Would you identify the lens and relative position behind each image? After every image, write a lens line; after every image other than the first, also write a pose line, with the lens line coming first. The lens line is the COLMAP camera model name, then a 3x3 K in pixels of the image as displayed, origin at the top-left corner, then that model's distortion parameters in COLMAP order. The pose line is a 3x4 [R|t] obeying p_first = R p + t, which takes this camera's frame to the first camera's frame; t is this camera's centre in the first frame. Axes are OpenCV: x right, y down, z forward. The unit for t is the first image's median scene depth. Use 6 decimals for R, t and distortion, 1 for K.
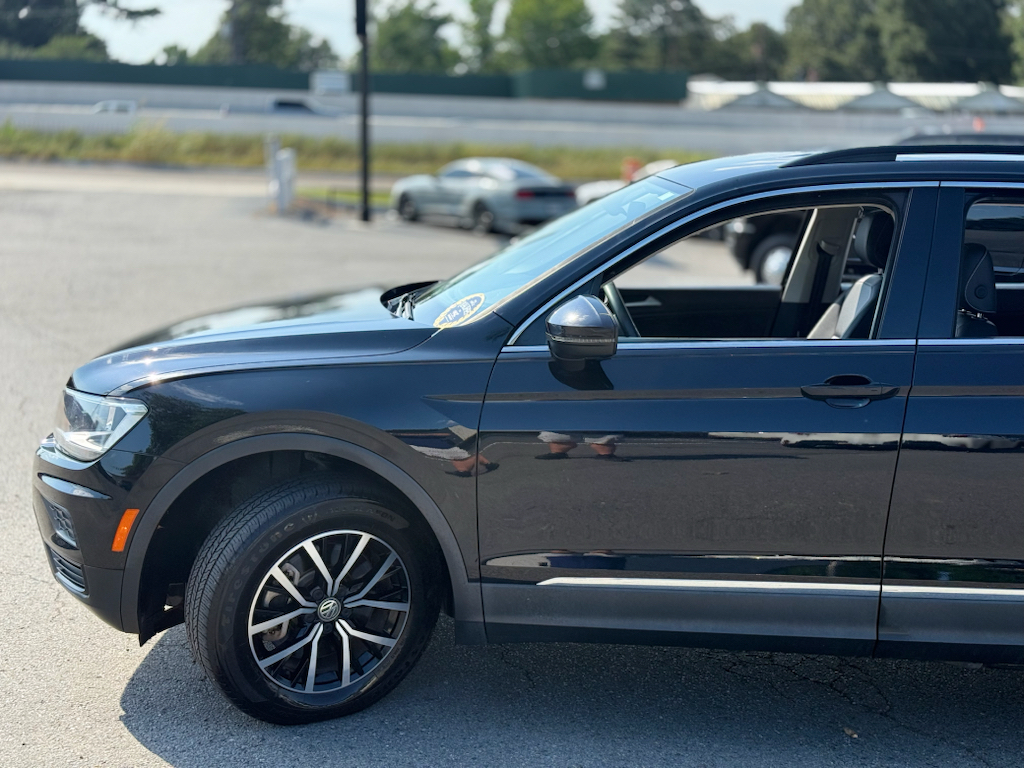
lens RADIAL K [[1434.8, 0, 505.7], [0, 1434.8, 389.1], [0, 0, 1]] dist [0.115111, 0.000000]
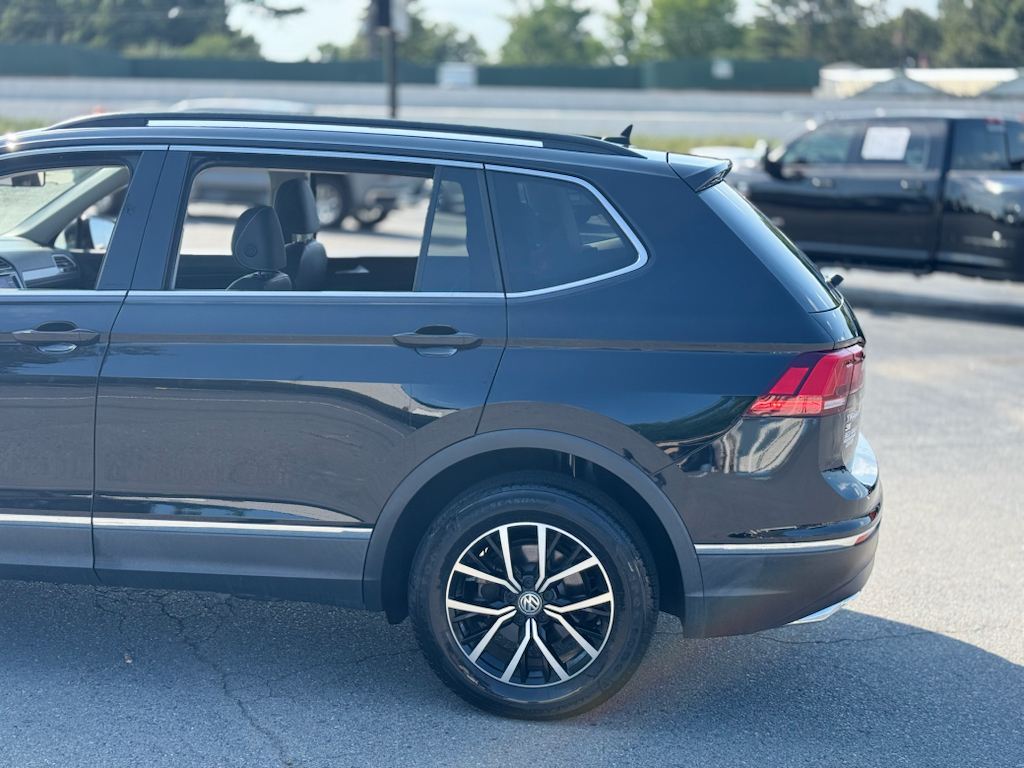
lens RADIAL K [[1434.8, 0, 514.7], [0, 1434.8, 384.7], [0, 0, 1]] dist [0.115111, 0.000000]
pose [[0.994680, 0.011064, -0.102418, 0.057954], [-0.010872, 0.999938, 0.002437, 0.002554], [0.102438, -0.001311, 0.994739, -0.003769]]
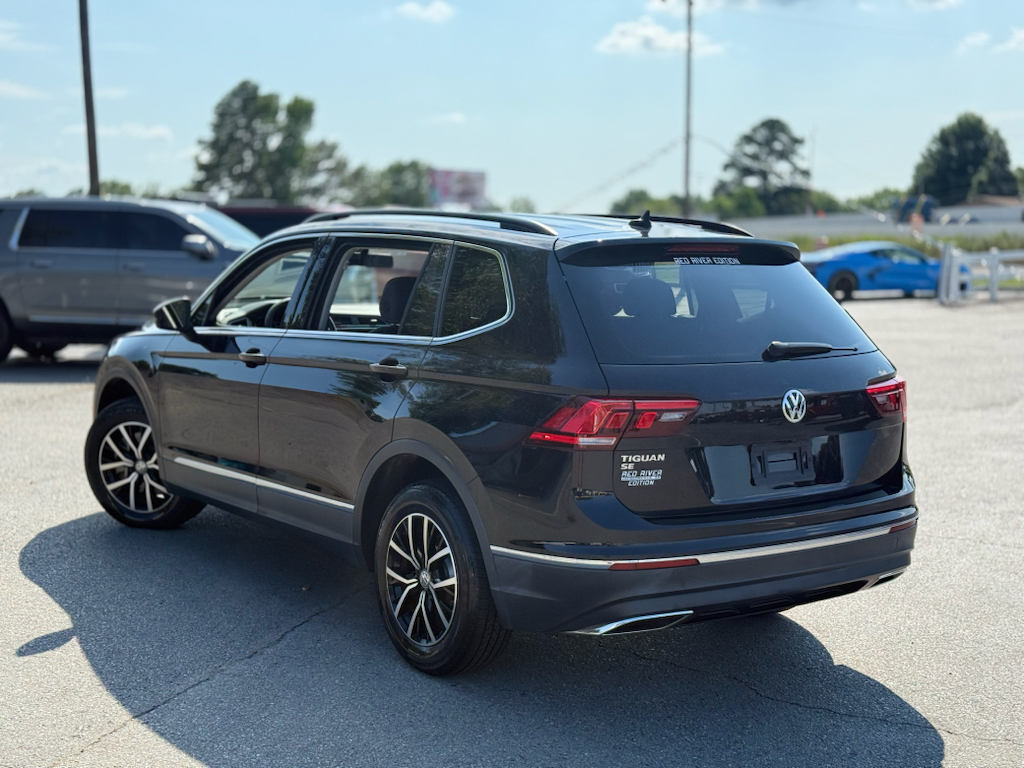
lens RADIAL K [[1428.9, 0, 513.9], [0, 1428.9, 390.0], [0, 0, 1]] dist [0.110589, 0.000000]
pose [[0.616653, 0.061277, -0.784847, 0.143563], [-0.124140, 0.992061, -0.020082, 0.002842], [0.777386, 0.109815, 0.619364, 0.018627]]
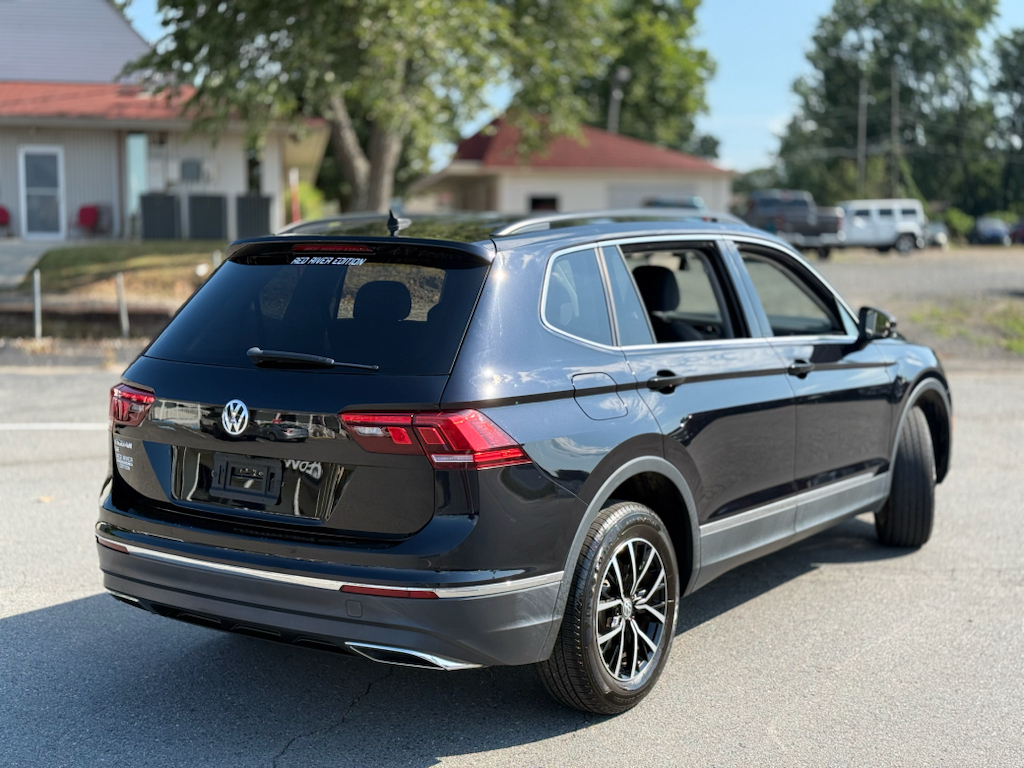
lens RADIAL K [[1428.9, 0, 508.3], [0, 1428.9, 389.6], [0, 0, 1]] dist [0.110589, 0.000000]
pose [[-0.540511, 0.059516, -0.839229, 0.145131], [-0.153963, 0.973653, 0.168210, -0.022263], [0.827129, 0.220130, -0.517107, 0.168520]]
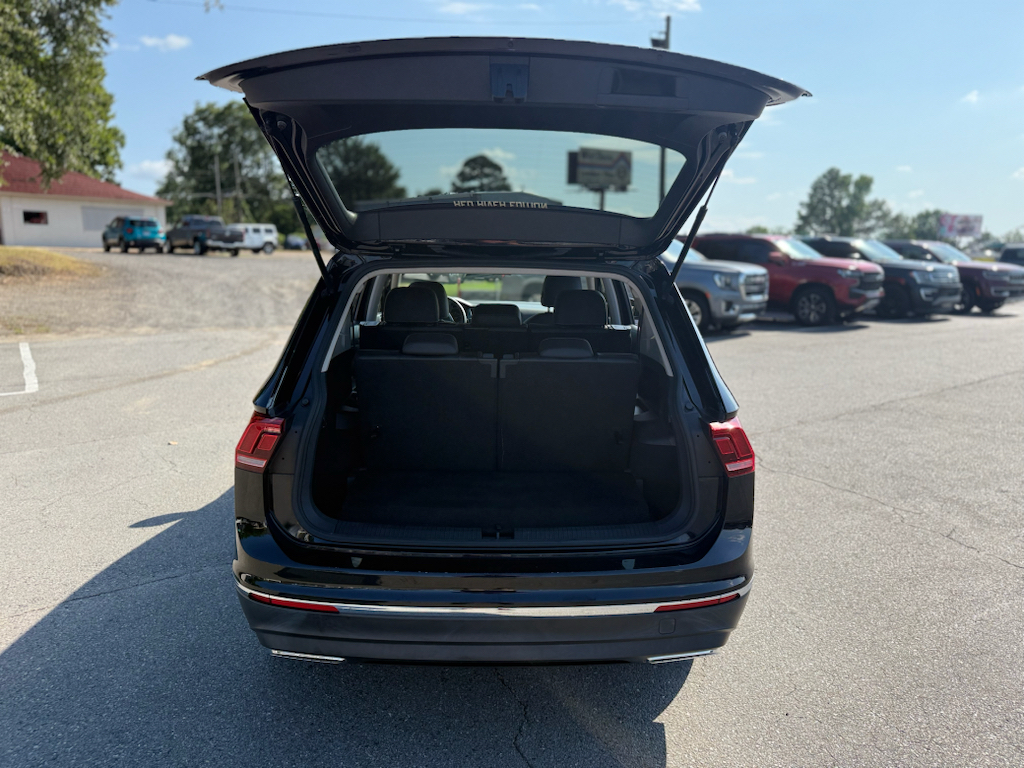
lens RADIAL K [[726.2, 0, 514.7], [0, 726.2, 385.9], [0, 0, 1]] dist [0.022767, -0.018072]
pose [[0.071305, 0.156536, -0.985095, 0.116719], [-0.180939, 0.973254, 0.141557, -0.011262], [0.980906, 0.168149, 0.097722, 0.097634]]
